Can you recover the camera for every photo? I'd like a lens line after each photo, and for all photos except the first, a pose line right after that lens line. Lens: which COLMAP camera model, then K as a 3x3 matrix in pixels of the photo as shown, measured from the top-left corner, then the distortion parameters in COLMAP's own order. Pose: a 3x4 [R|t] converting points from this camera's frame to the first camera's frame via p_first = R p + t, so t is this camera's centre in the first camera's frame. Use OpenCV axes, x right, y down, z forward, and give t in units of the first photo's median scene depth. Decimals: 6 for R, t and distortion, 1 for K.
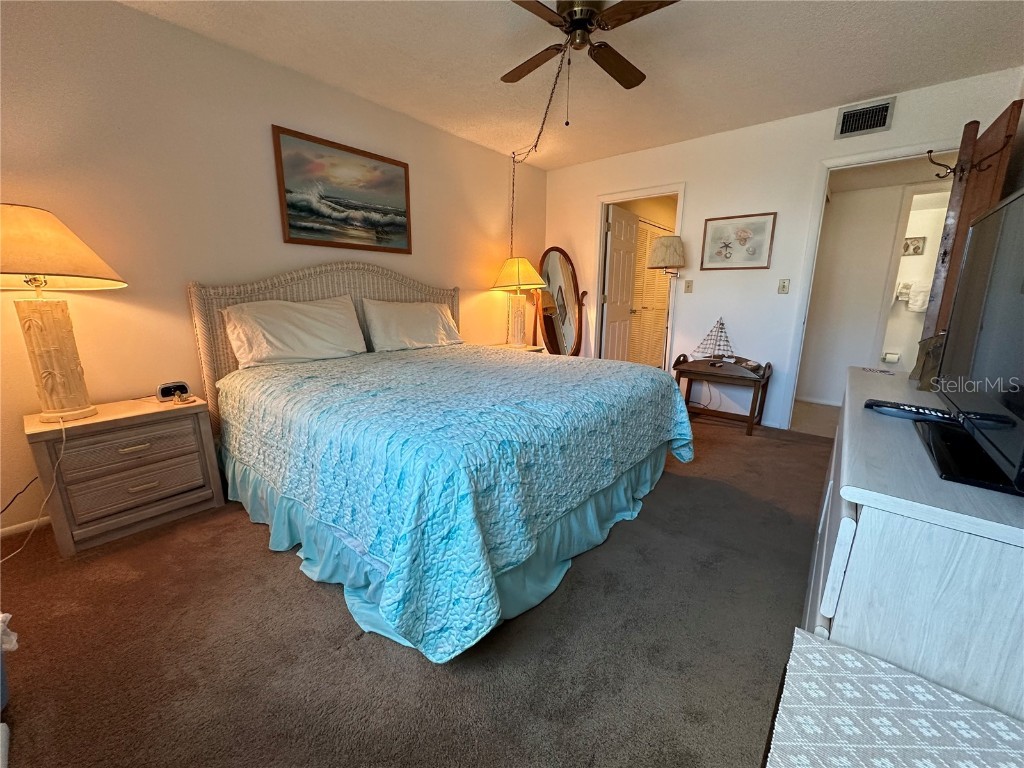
lens RADIAL K [[407.6, 0, 513.8], [0, 407.6, 383.3], [0, 0, 1]] dist [-0.004679, 0.001494]
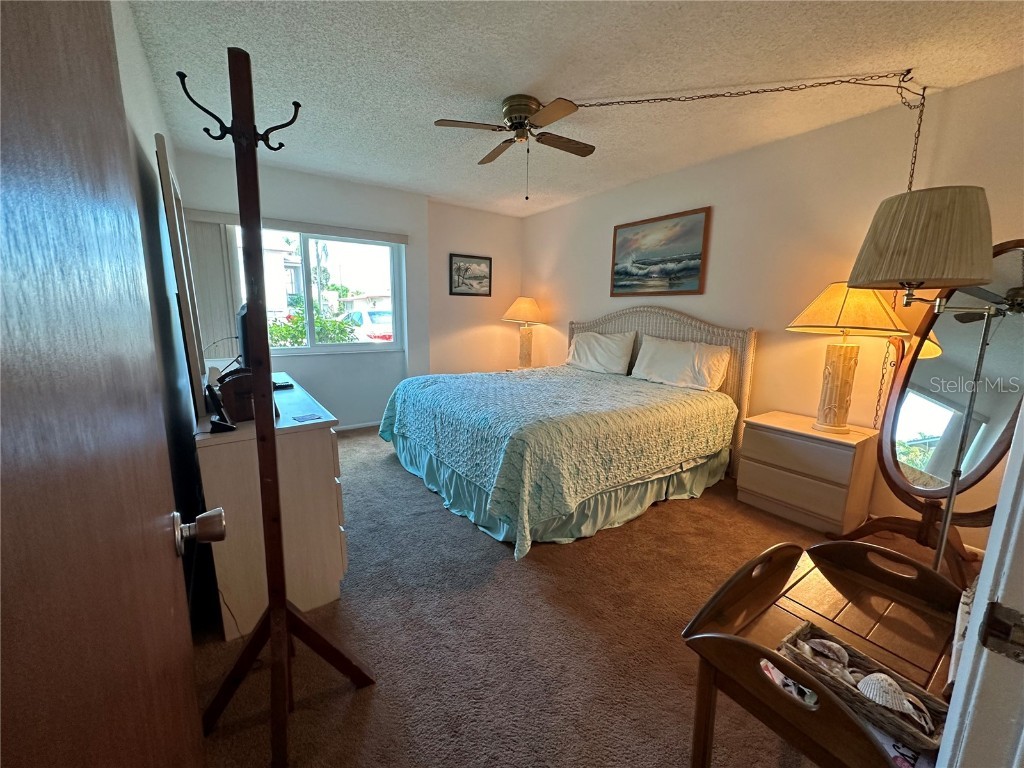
lens RADIAL K [[407.6, 0, 513.1], [0, 407.6, 384.6], [0, 0, 1]] dist [-0.004679, 0.001494]
pose [[-0.258174, 0.156089, -0.953406, 0.966275], [-0.227247, 0.949361, 0.216963, -0.246562], [0.938992, 0.272673, -0.209629, 0.944274]]
